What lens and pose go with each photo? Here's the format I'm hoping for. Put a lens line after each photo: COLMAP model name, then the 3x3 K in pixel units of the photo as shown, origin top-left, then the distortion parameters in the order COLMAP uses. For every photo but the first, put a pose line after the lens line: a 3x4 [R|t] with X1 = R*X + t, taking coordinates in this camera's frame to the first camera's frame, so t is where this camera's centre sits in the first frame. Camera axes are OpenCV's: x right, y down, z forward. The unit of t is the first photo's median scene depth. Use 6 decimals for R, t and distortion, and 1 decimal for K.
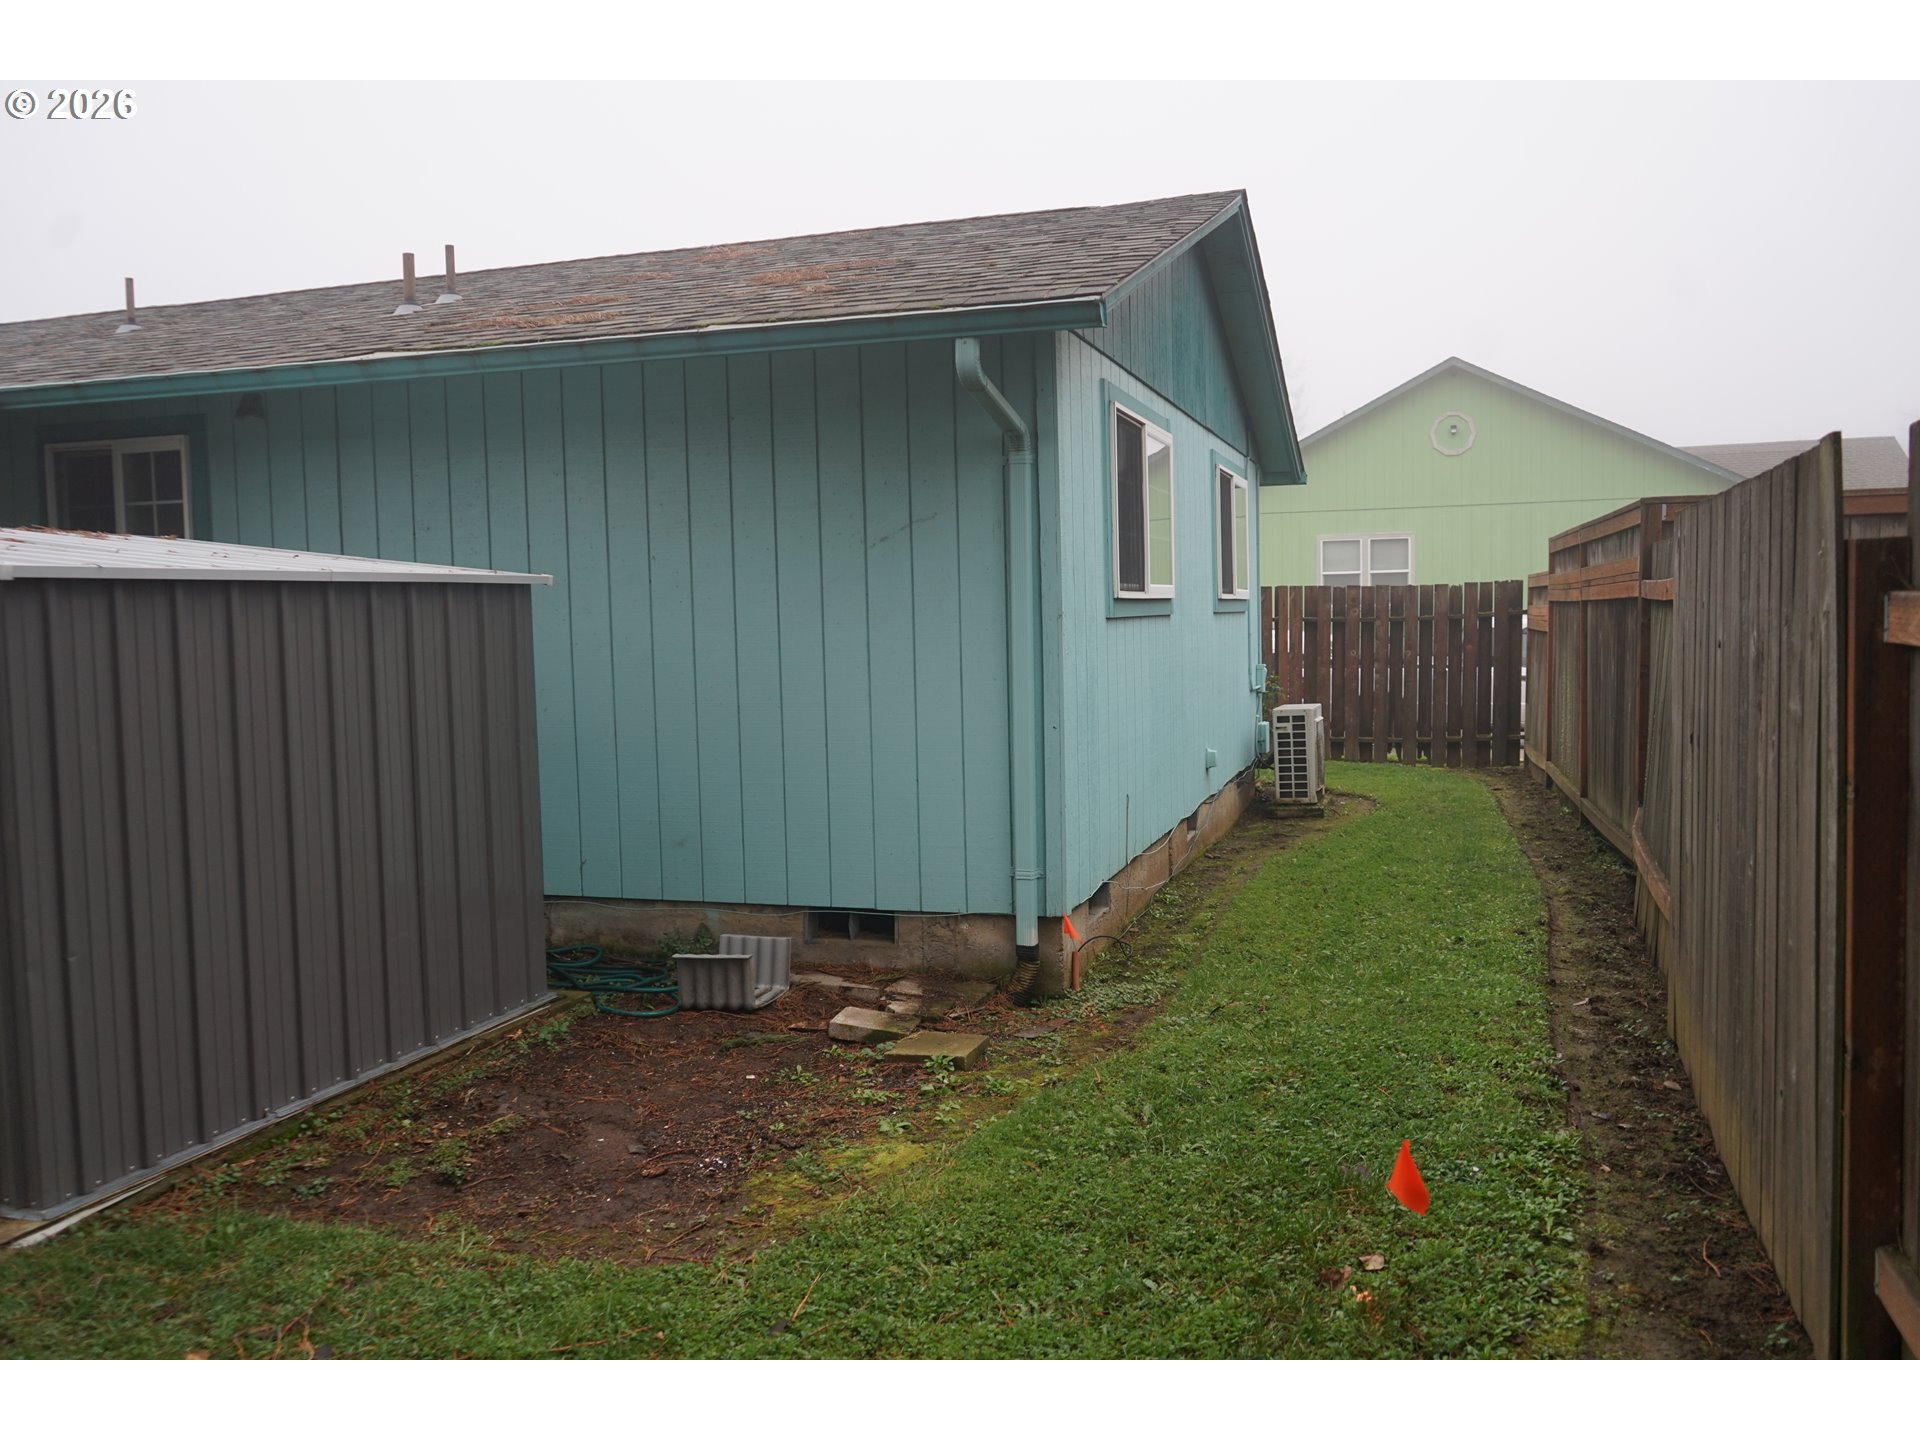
lens RADIAL K [[1544.3, 0, 953.2], [0, 1544.3, 723.2], [0, 0, 1]] dist [-0.002875, 0.007432]
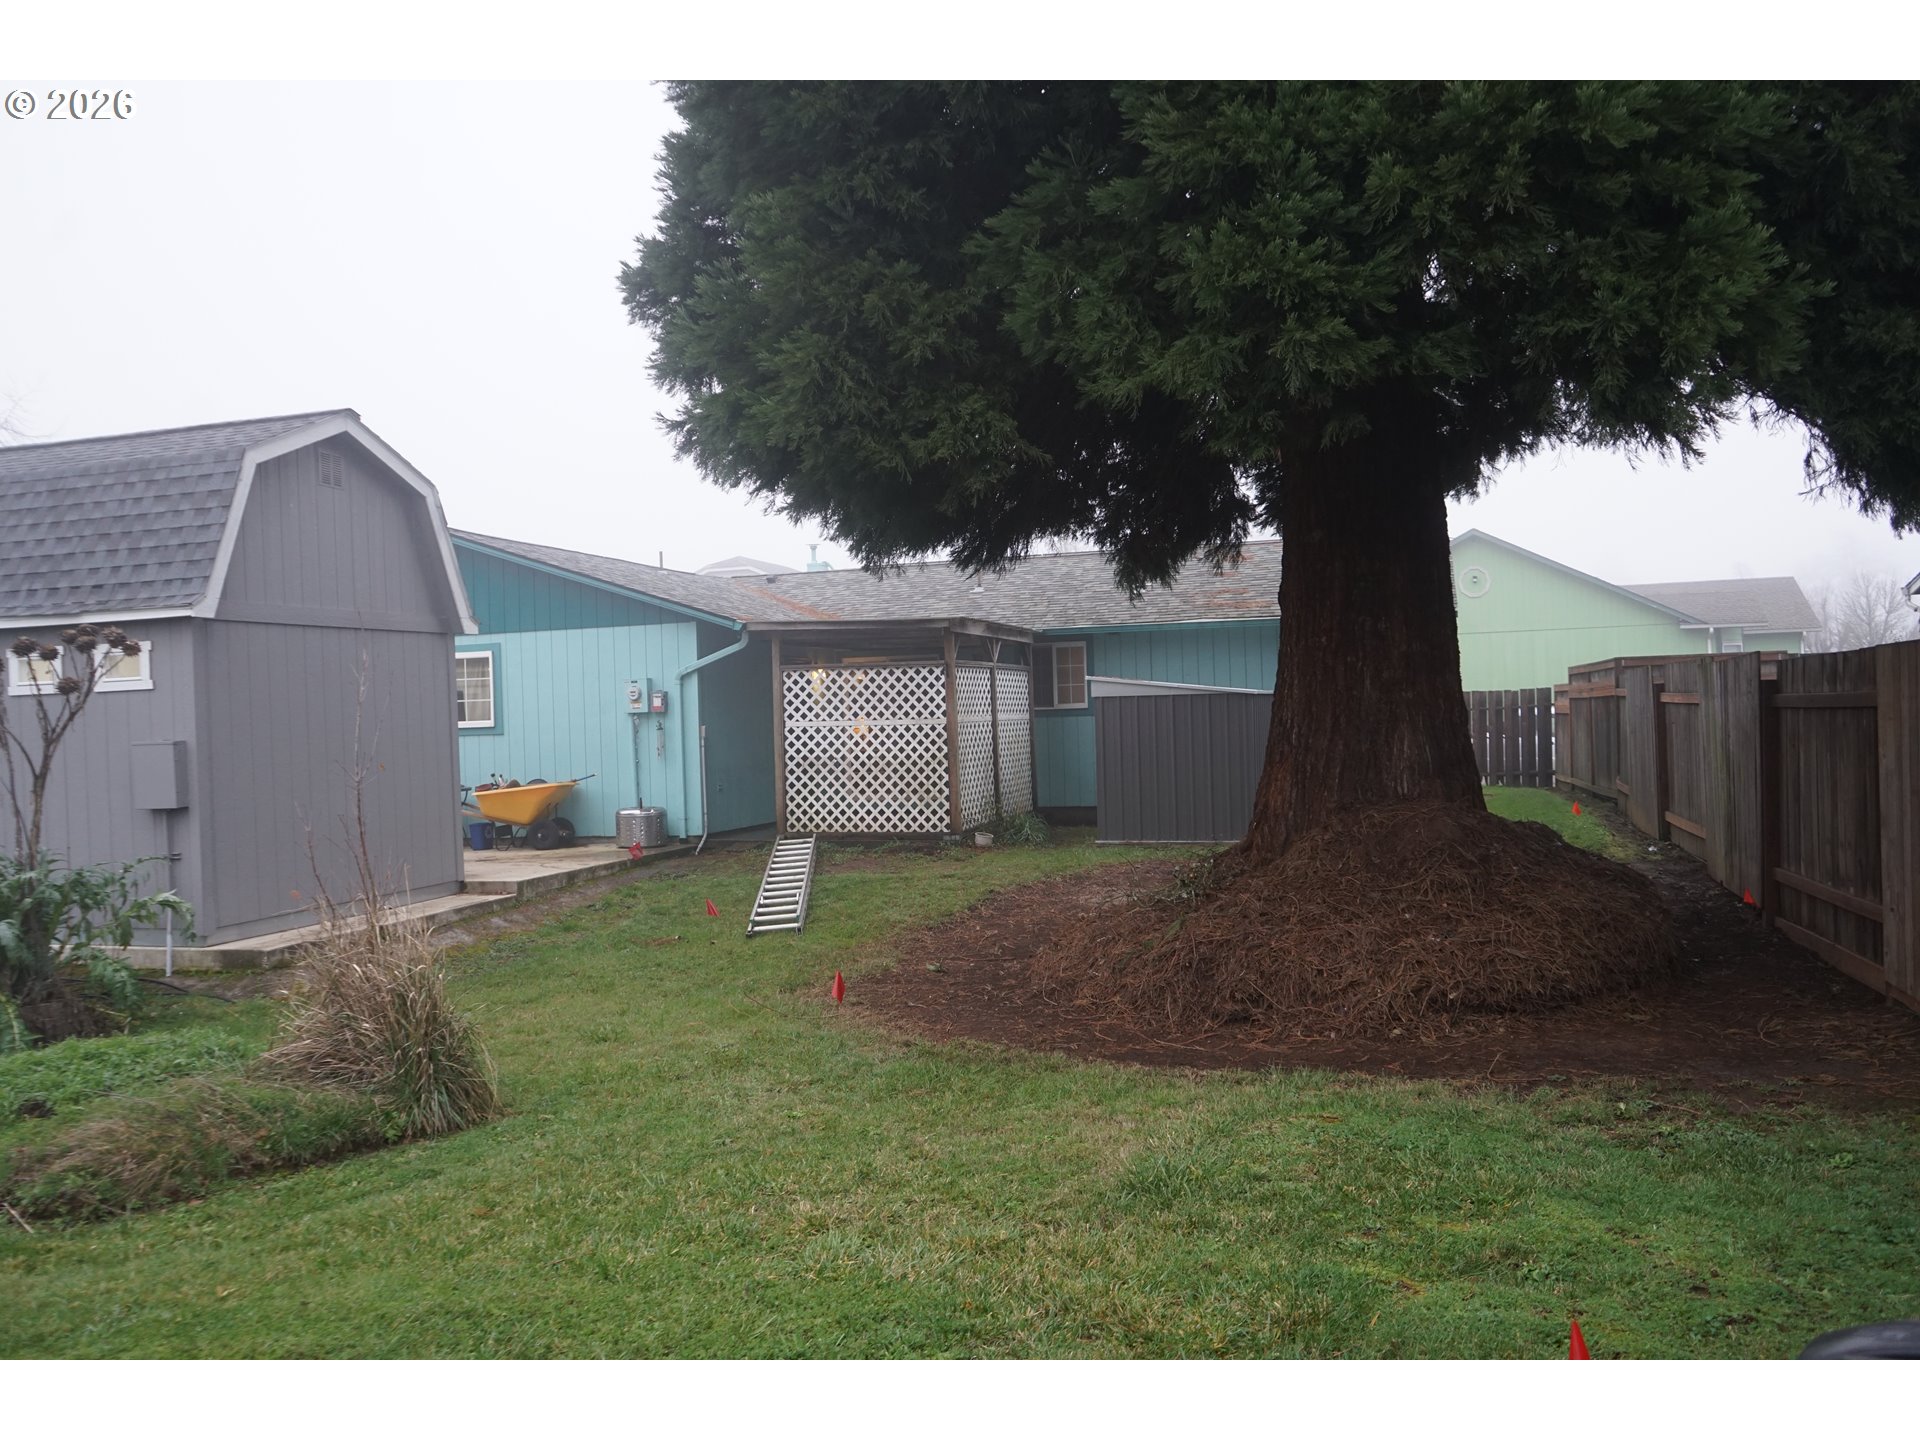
lens RADIAL K [[1544.3, 0, 953.2], [0, 1544.3, 723.2], [0, 0, 1]] dist [-0.002875, 0.007432]
pose [[0.999832, -0.010081, 0.015307, -0.514335], [0.011118, 0.997535, -0.069289, 0.096429], [-0.014571, 0.069448, 0.997479, -1.140397]]
